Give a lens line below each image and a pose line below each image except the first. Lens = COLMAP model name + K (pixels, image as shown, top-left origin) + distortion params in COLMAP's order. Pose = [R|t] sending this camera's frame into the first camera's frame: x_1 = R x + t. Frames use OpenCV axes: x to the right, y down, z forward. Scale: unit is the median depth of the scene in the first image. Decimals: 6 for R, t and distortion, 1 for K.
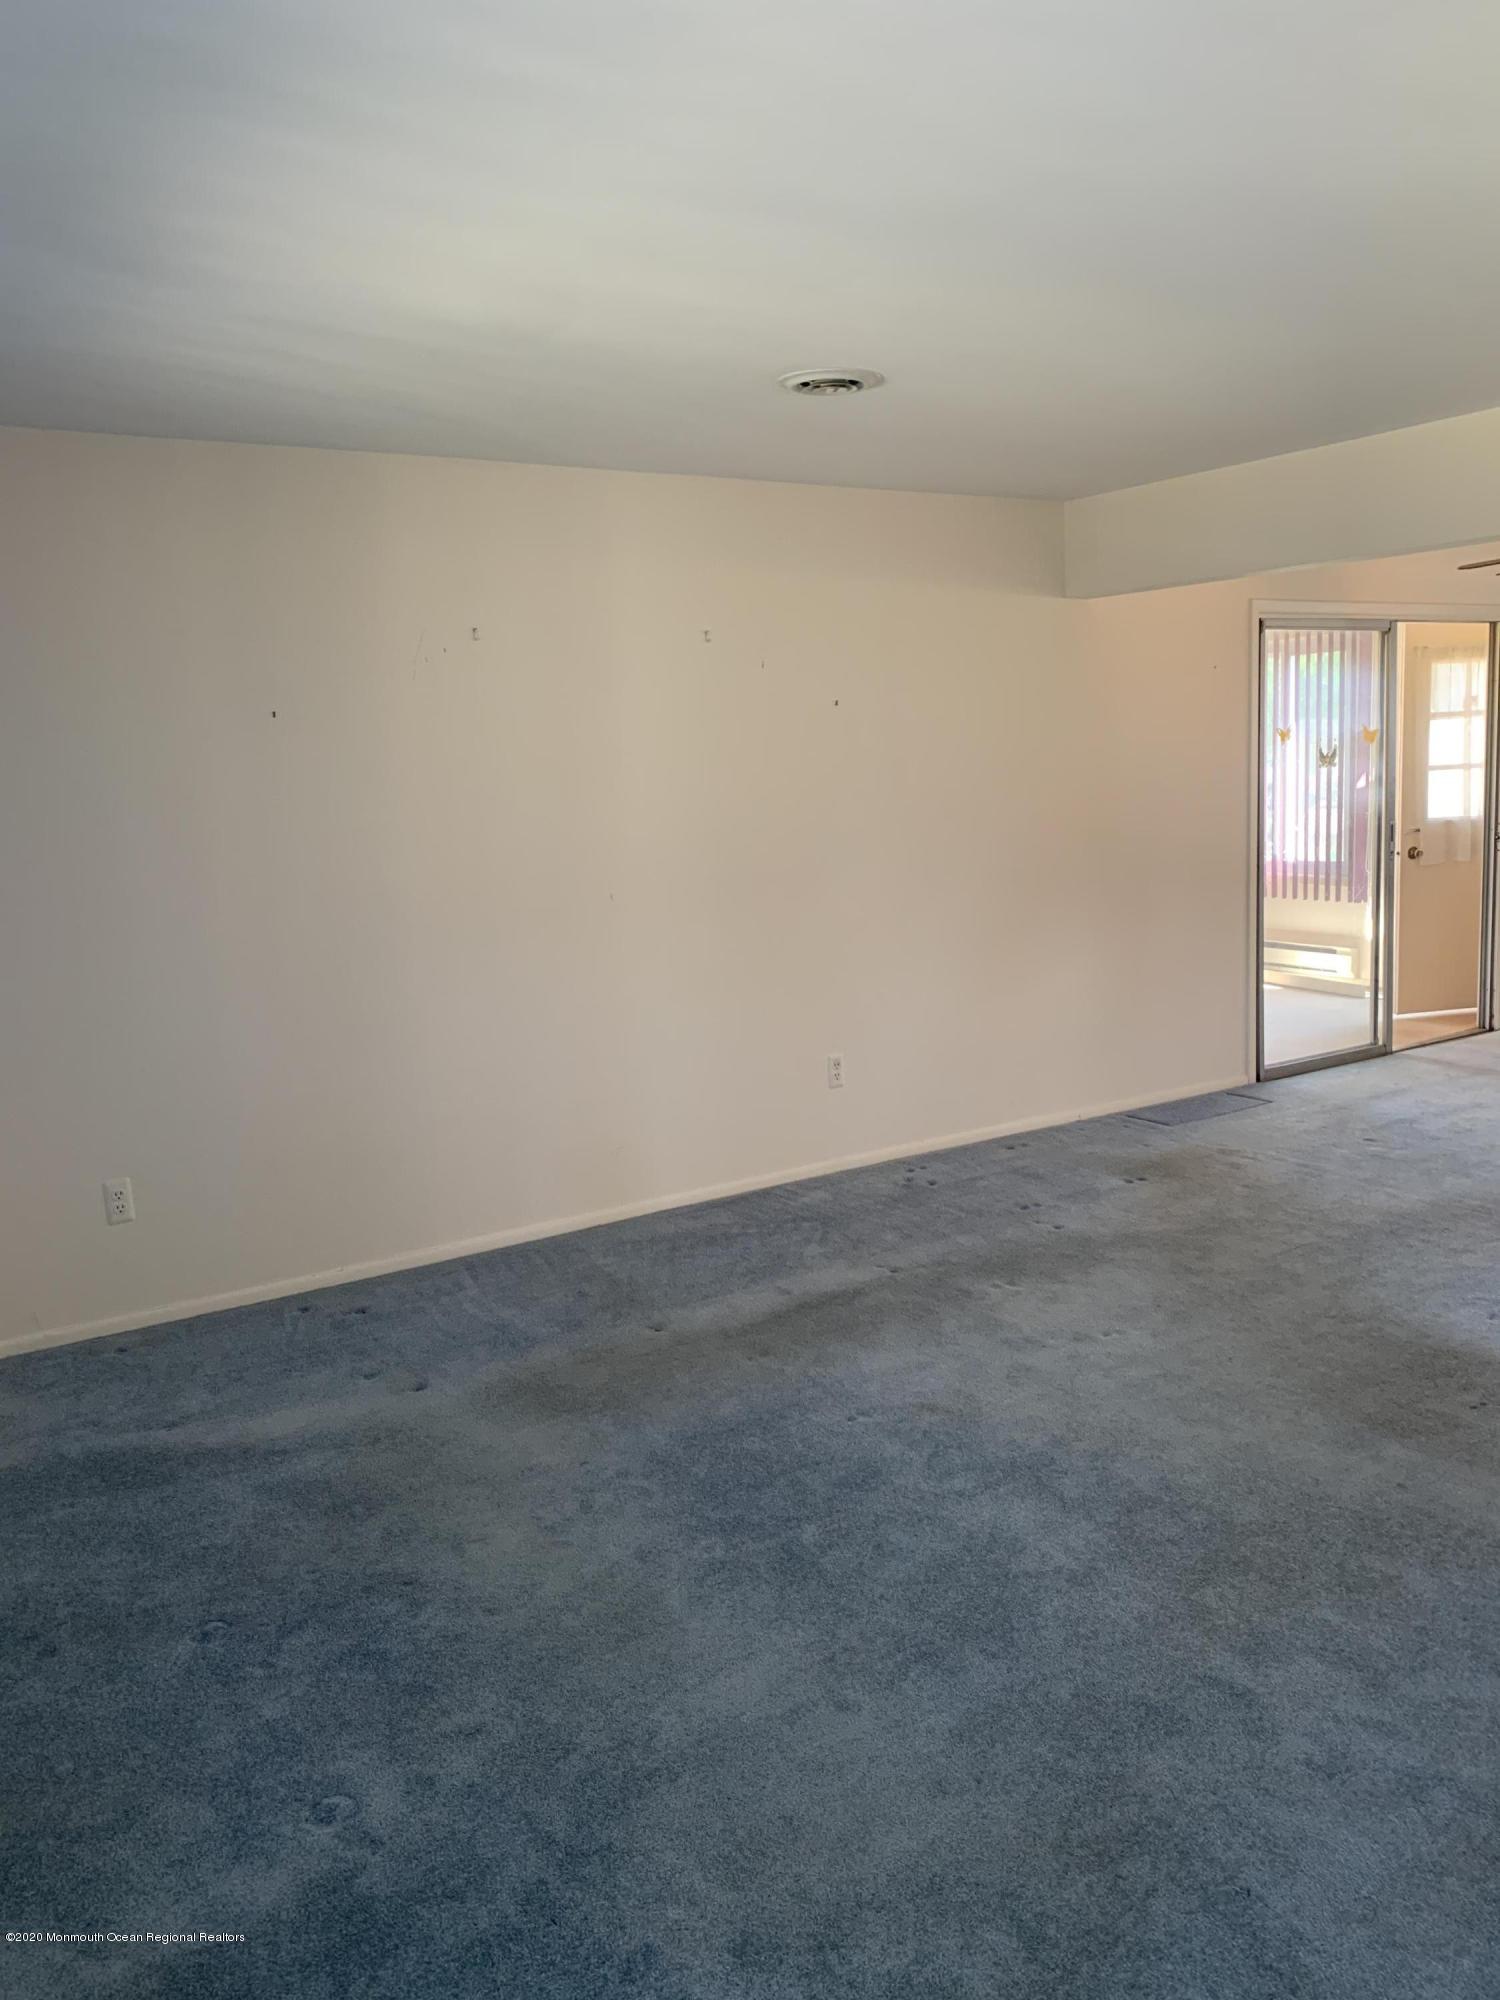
lens RADIAL K [[1548.2, 0, 764.4], [0, 1548.2, 1003.9], [0, 0, 1]] dist [0.022936, -0.024355]
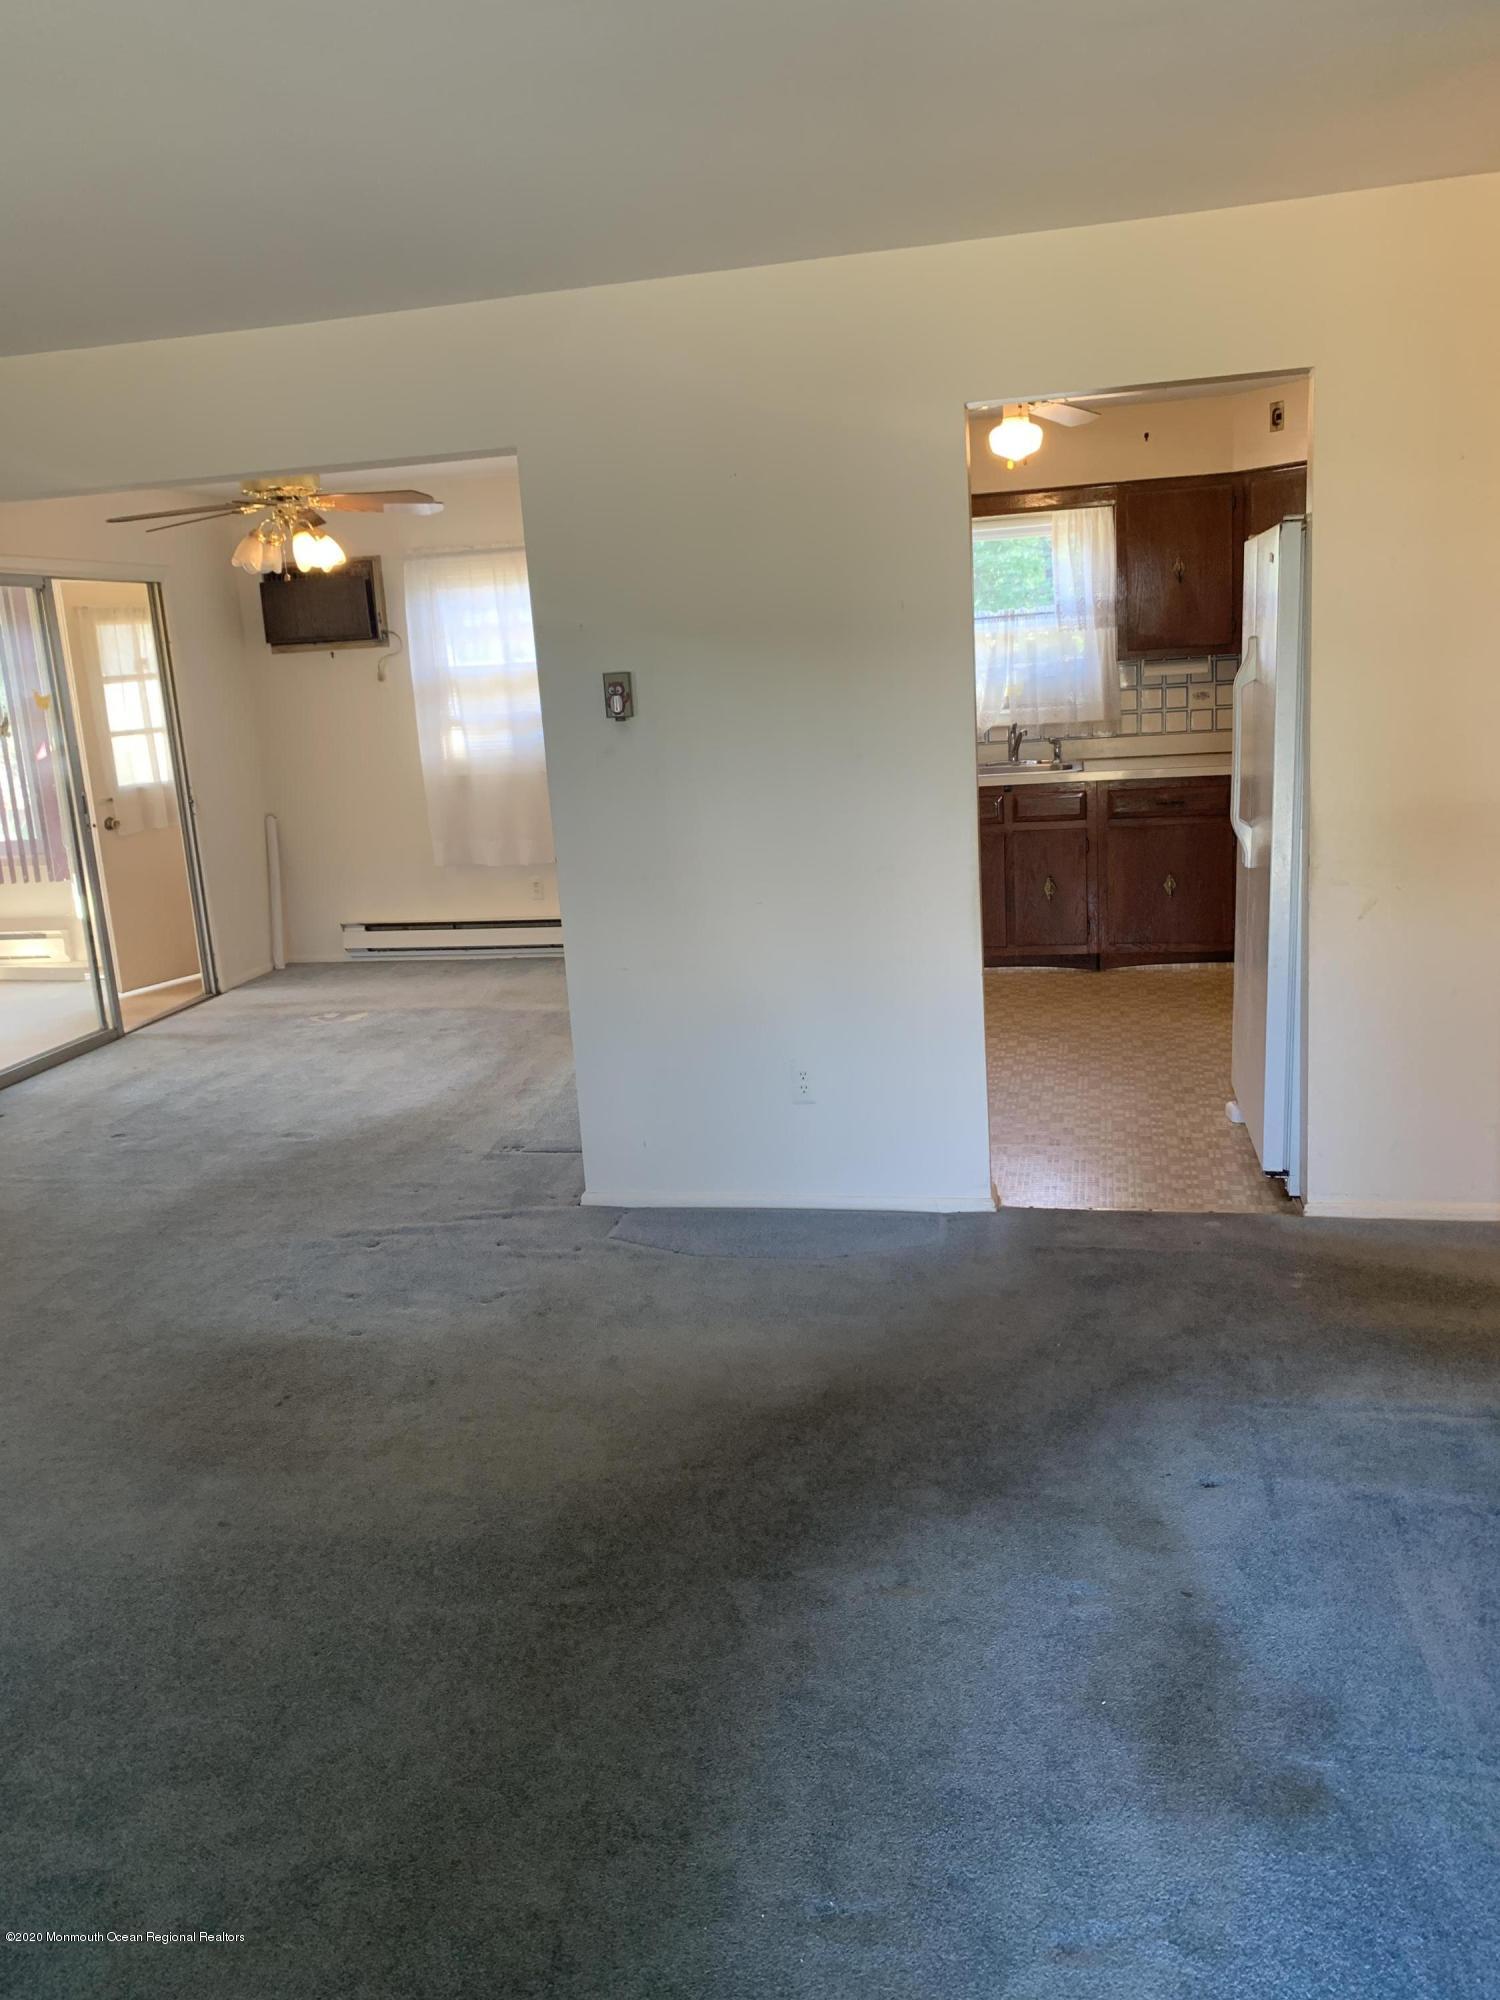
lens RADIAL K [[1548.2, 0, 717.3], [0, 1548.2, 955.8], [0, 0, 1]] dist [0.022936, -0.024355]
pose [[0.715428, -0.142900, 0.683917, 0.023129], [0.150834, 0.987368, 0.048520, -0.007882], [-0.682211, 0.068445, 0.727945, 0.063802]]
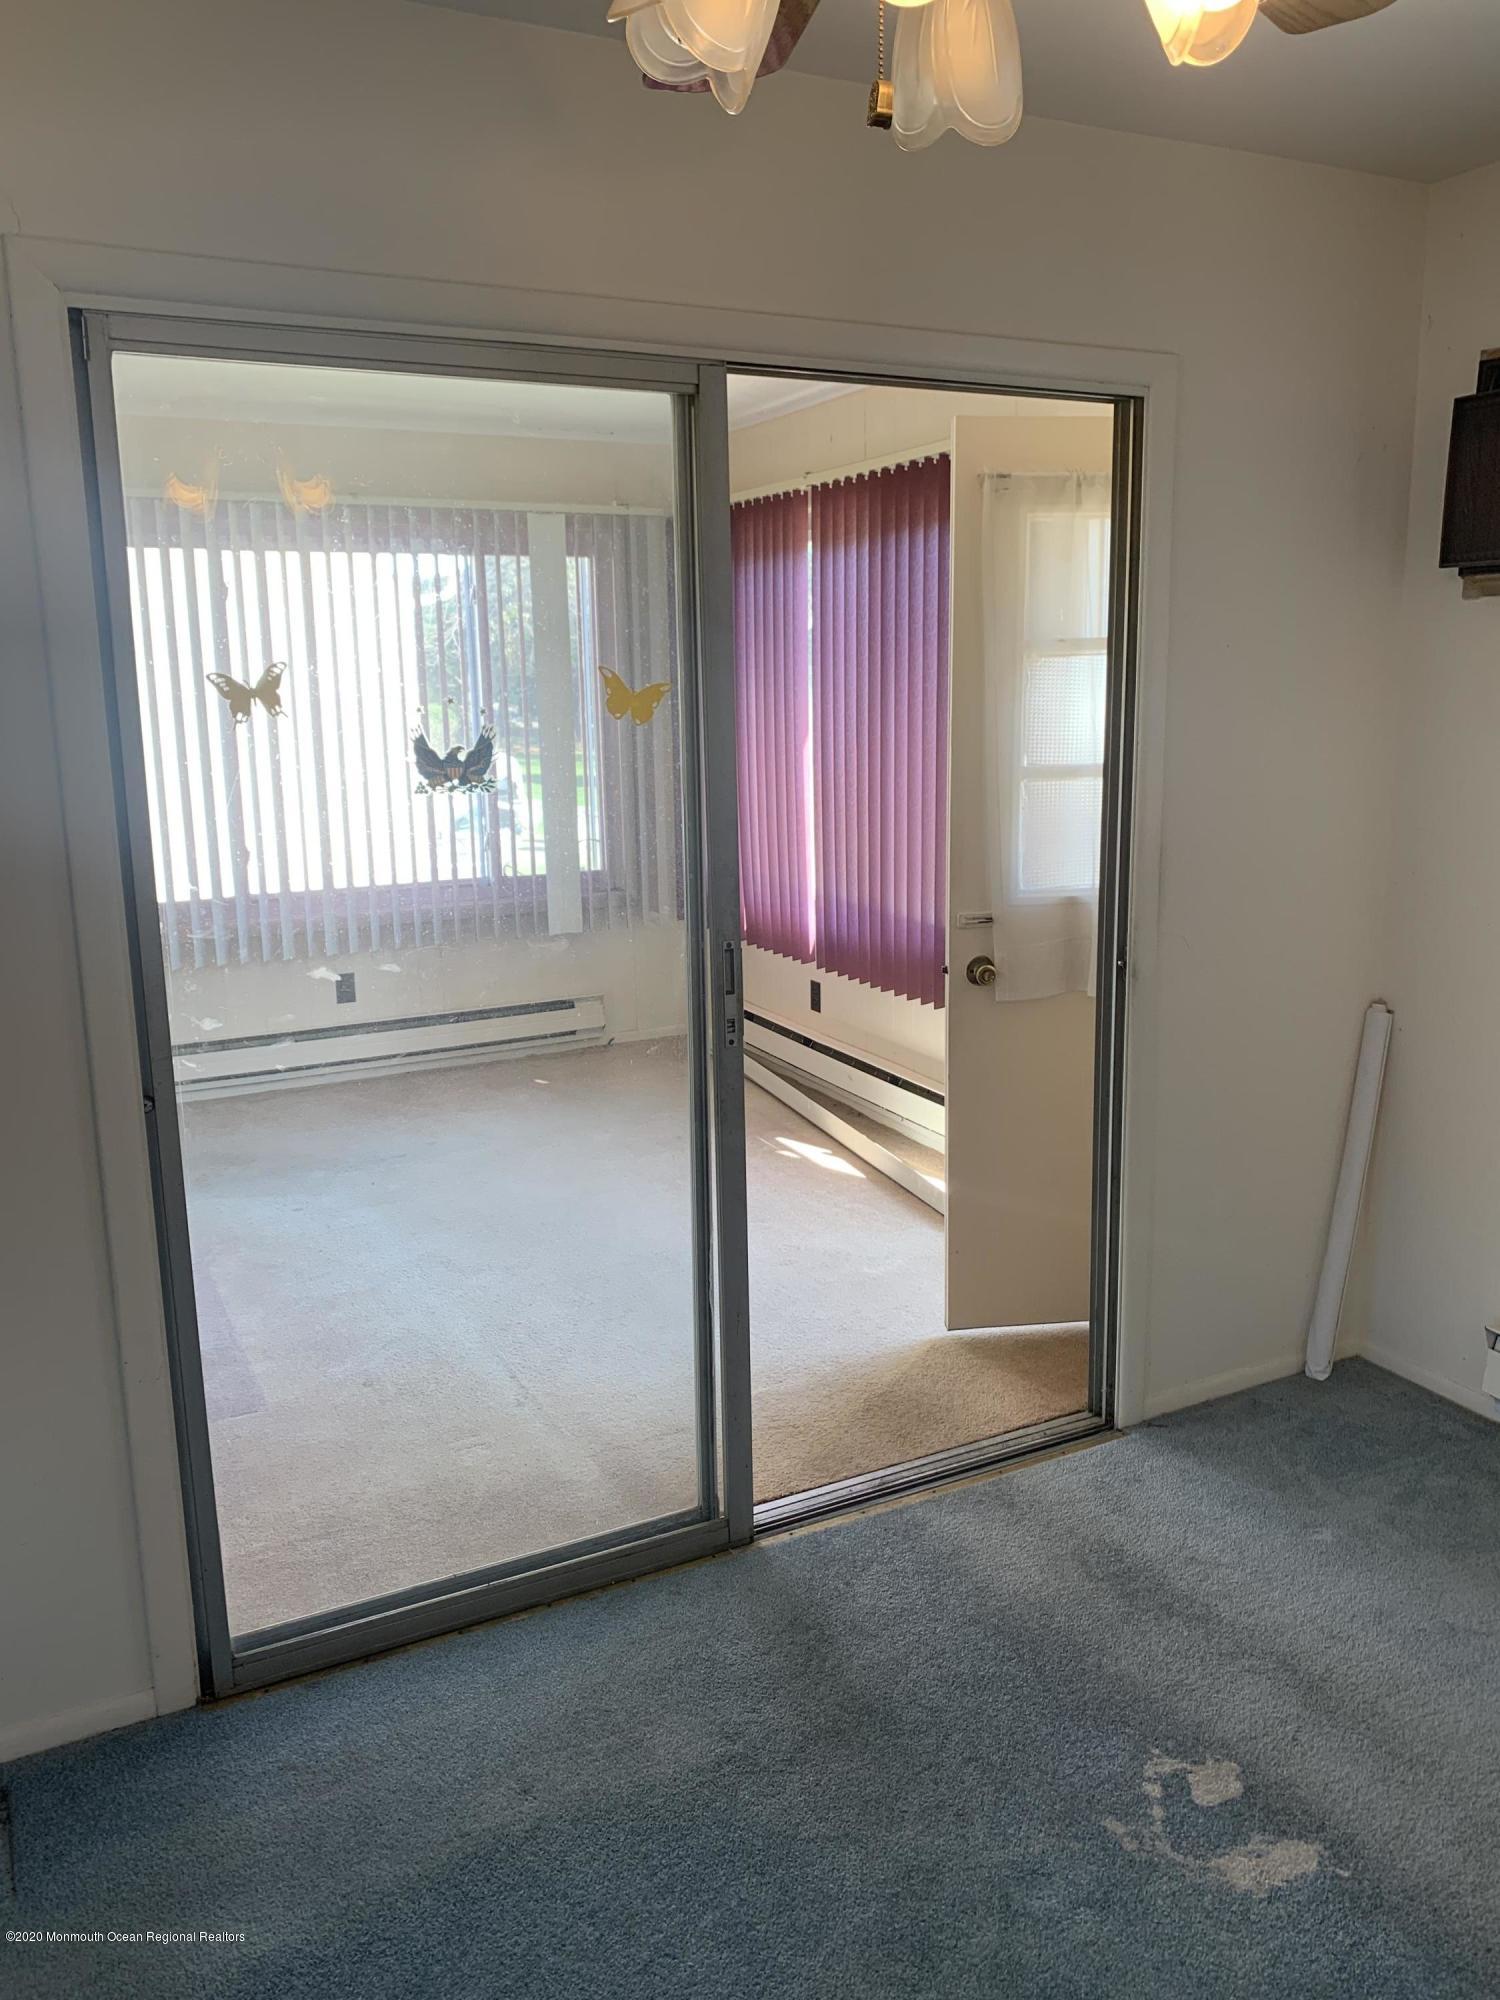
lens RADIAL K [[1548.2, 0, 754.6], [0, 1548.2, 983.3], [0, 0, 1]] dist [0.022936, -0.024355]
pose [[0.994898, 0.046089, -0.089738, 0.433547], [-0.042091, 0.998057, 0.045952, -0.121731], [0.091681, -0.041940, 0.994905, 0.630221]]
